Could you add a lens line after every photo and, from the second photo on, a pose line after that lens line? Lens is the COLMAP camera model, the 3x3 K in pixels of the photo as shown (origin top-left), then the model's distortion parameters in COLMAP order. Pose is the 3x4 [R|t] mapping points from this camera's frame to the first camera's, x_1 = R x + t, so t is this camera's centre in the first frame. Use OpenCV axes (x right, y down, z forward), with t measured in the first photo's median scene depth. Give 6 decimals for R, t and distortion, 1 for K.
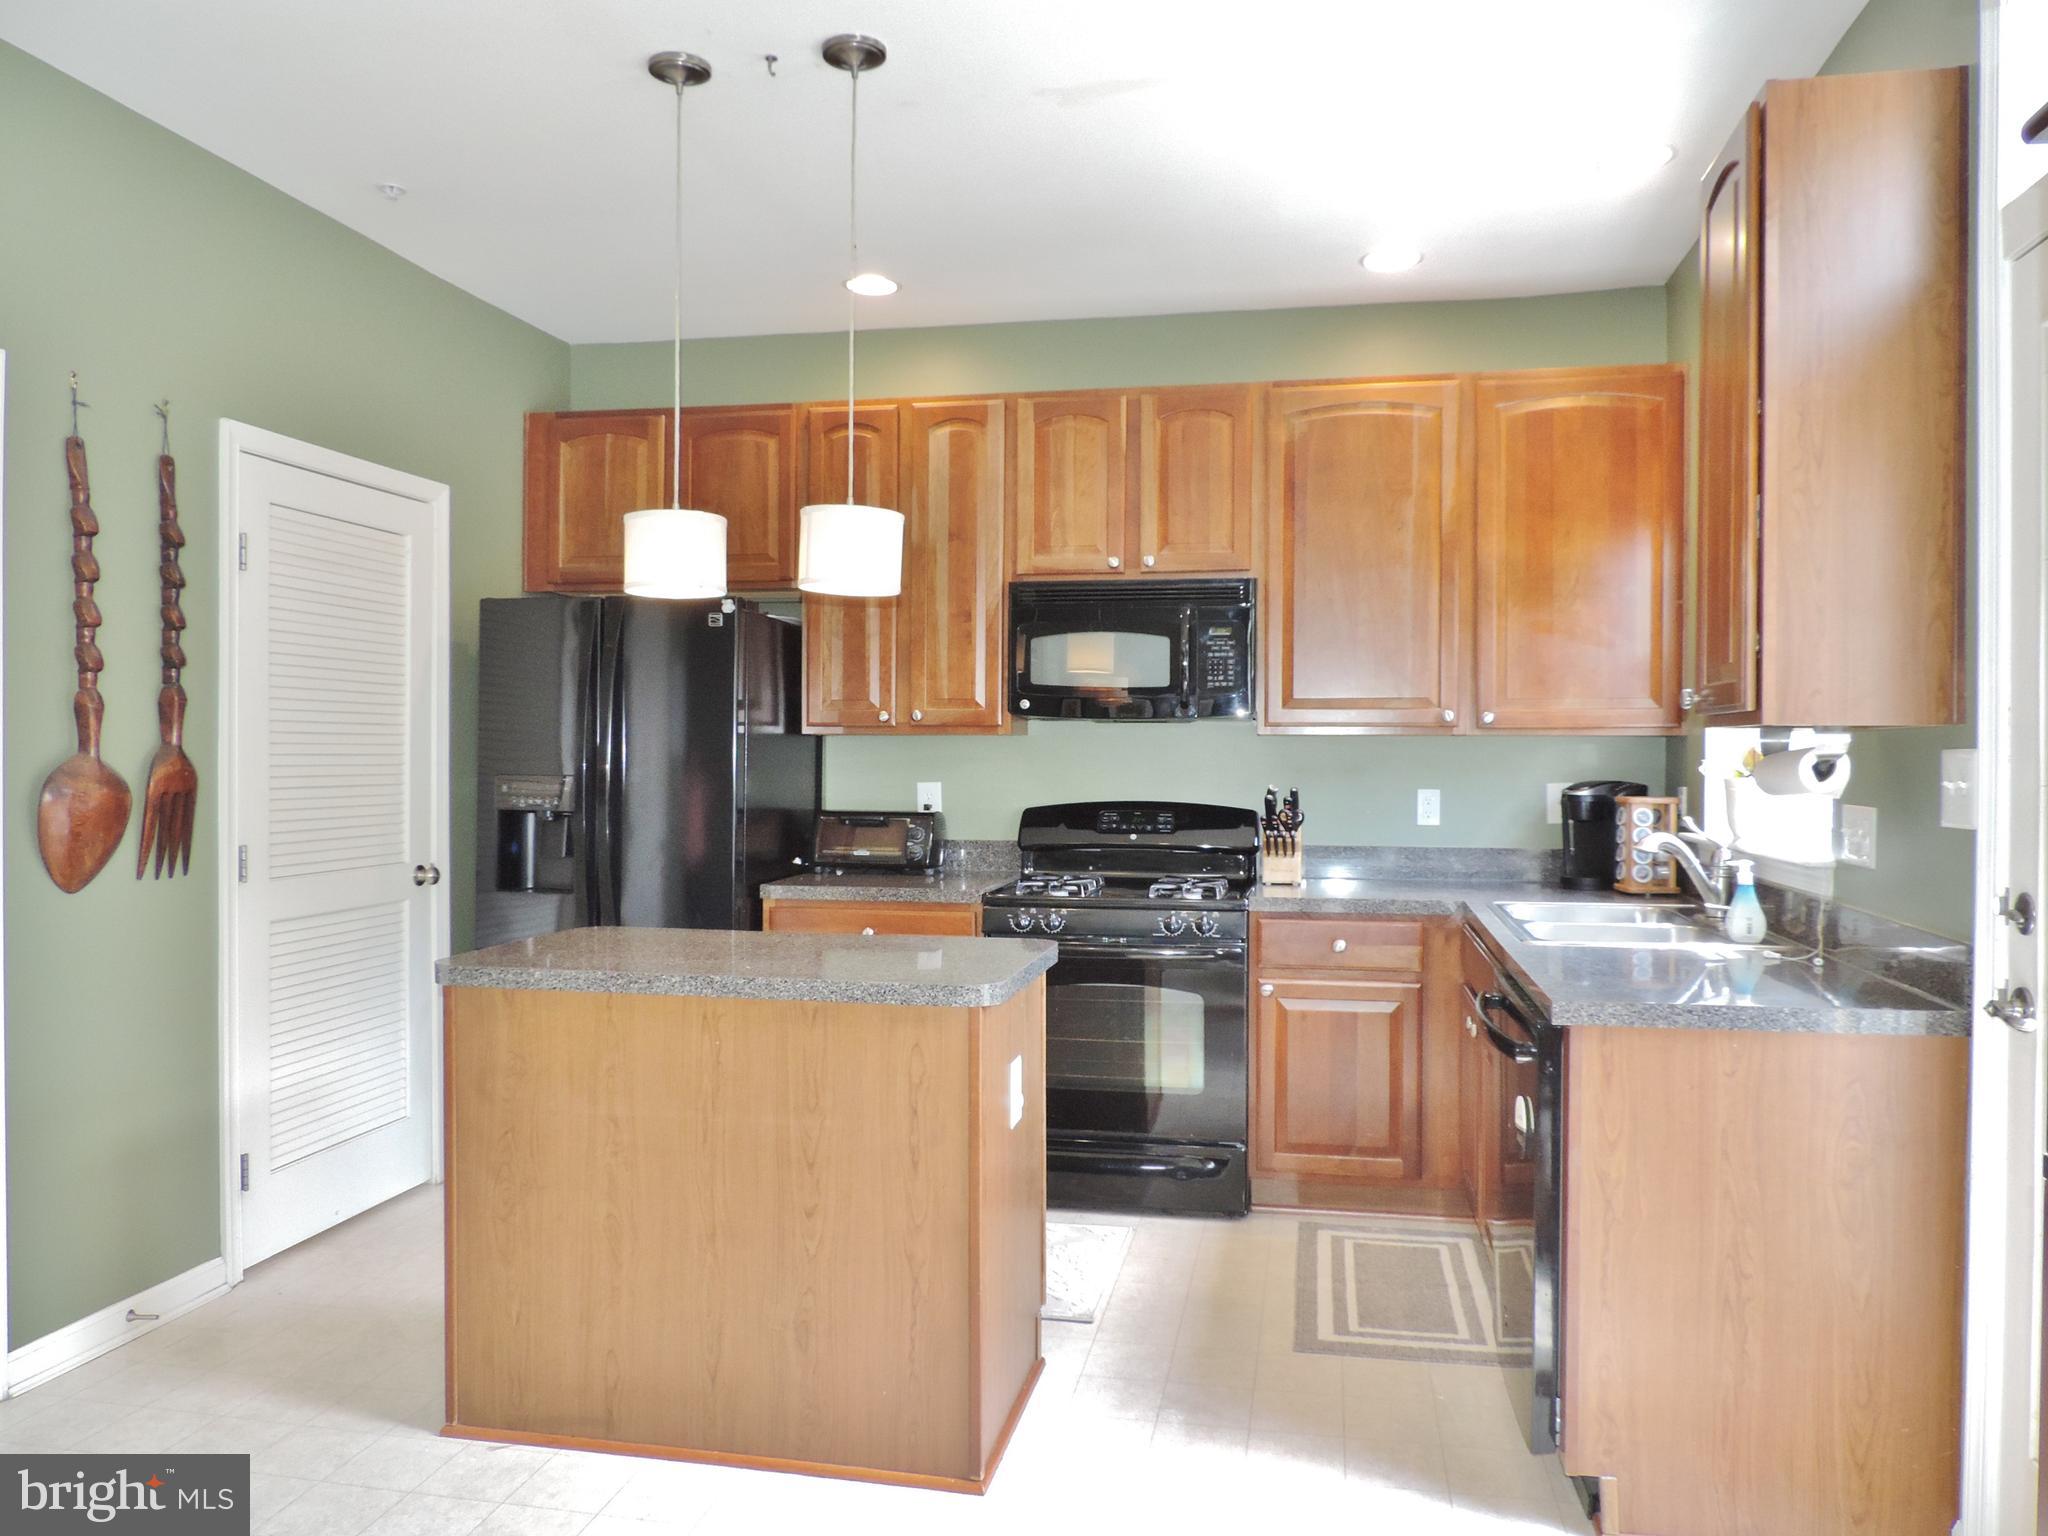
lens RADIAL K [[1449.5, 0, 1024.0], [0, 1449.5, 768.0], [0, 0, 1]] dist [-0.032127, 0.008447]
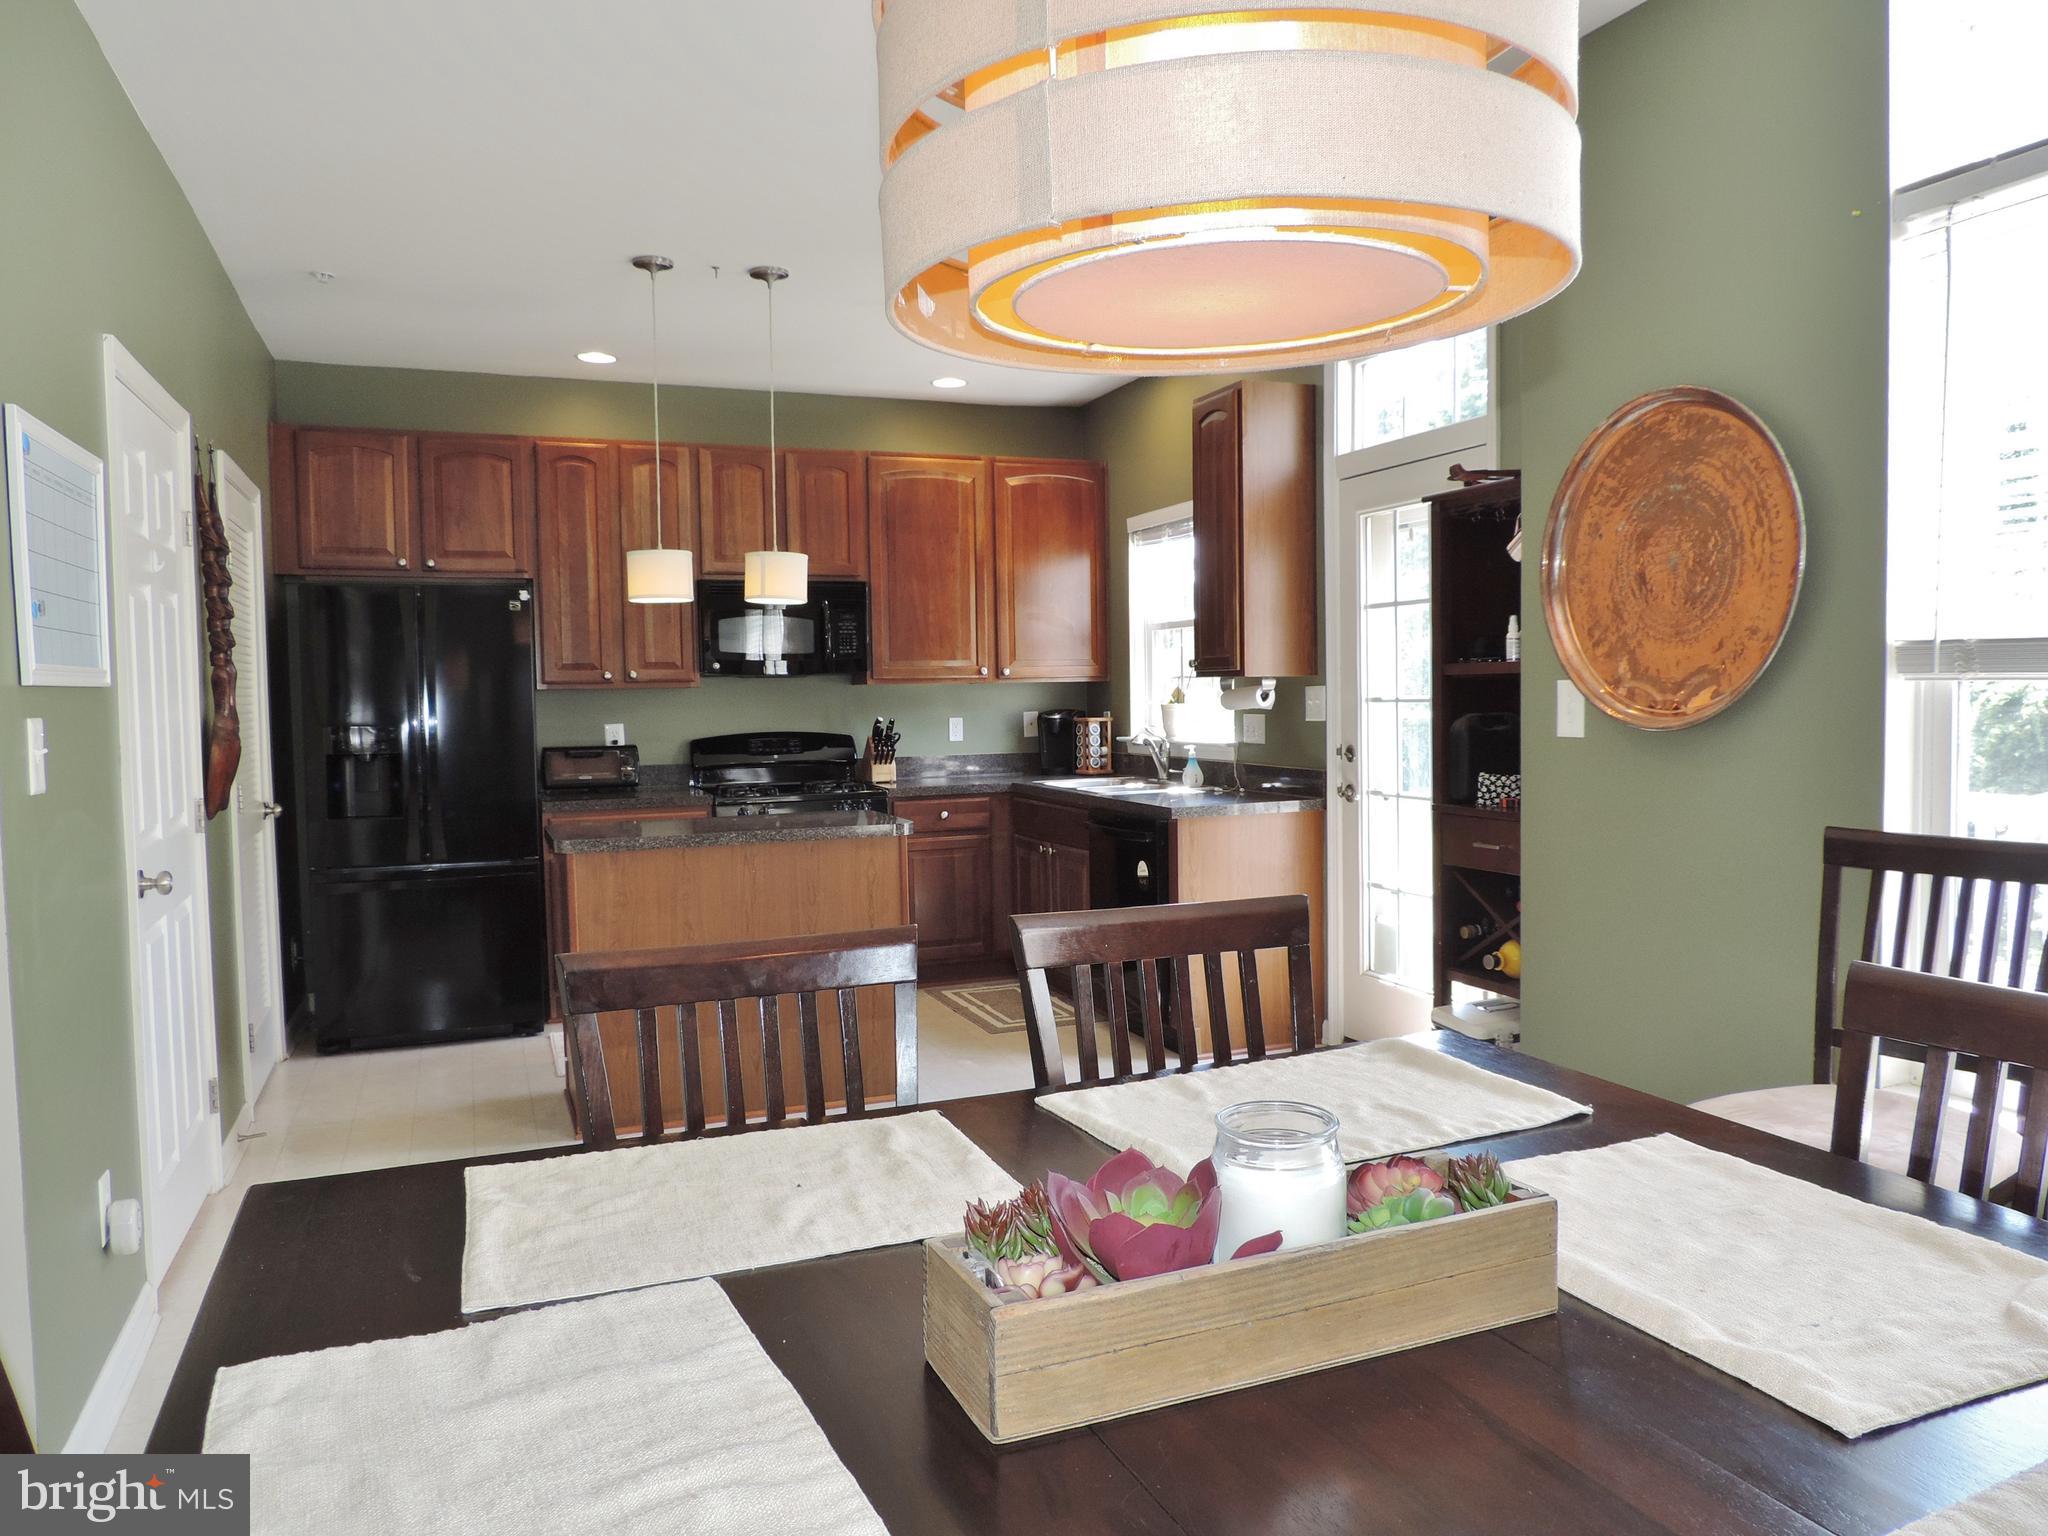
lens RADIAL K [[1428.7, 0, 1021.6], [0, 1428.7, 795.4], [0, 0, 1]] dist [-0.037462, 0.002230]
pose [[0.840631, -0.056913, 0.538610, -0.516477], [0.026044, 0.997561, 0.064760, 0.000209], [-0.540982, -0.040412, 0.840063, -0.353207]]
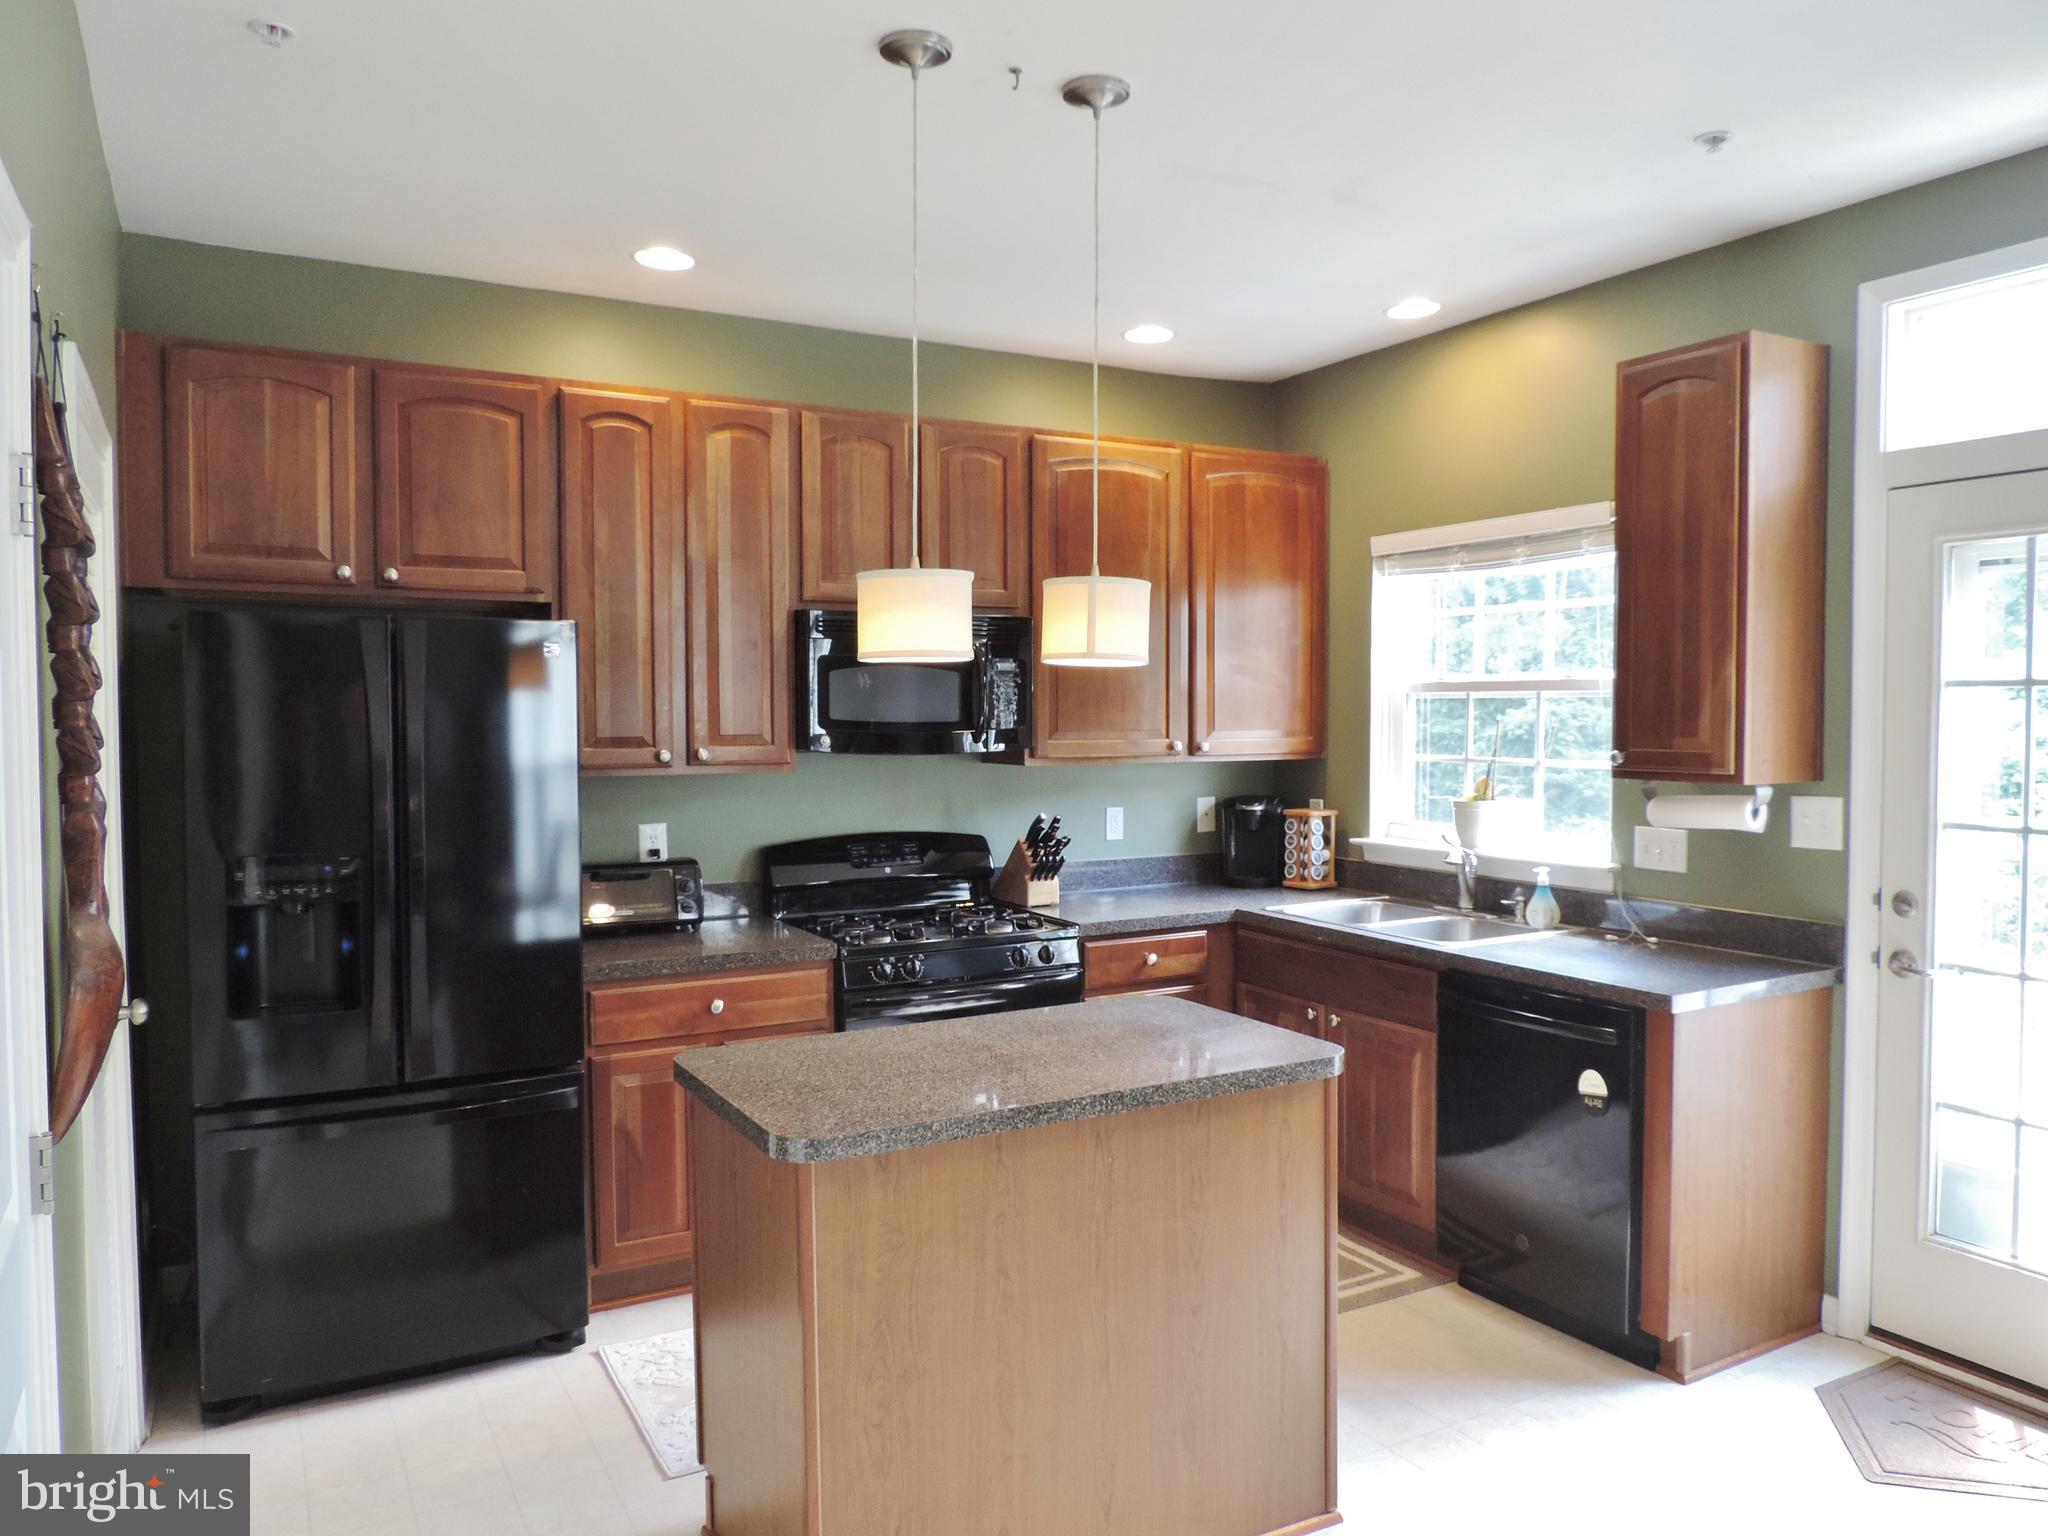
lens RADIAL K [[1449.5, 0, 1024.0], [0, 1449.5, 768.0], [0, 0, 1]] dist [-0.032127, 0.008447]
pose [[0.760053, -0.033292, 0.649008, -0.517662], [0.013561, 0.999282, 0.035379, -0.058232], [-0.649720, -0.018088, 0.759958, 0.202940]]
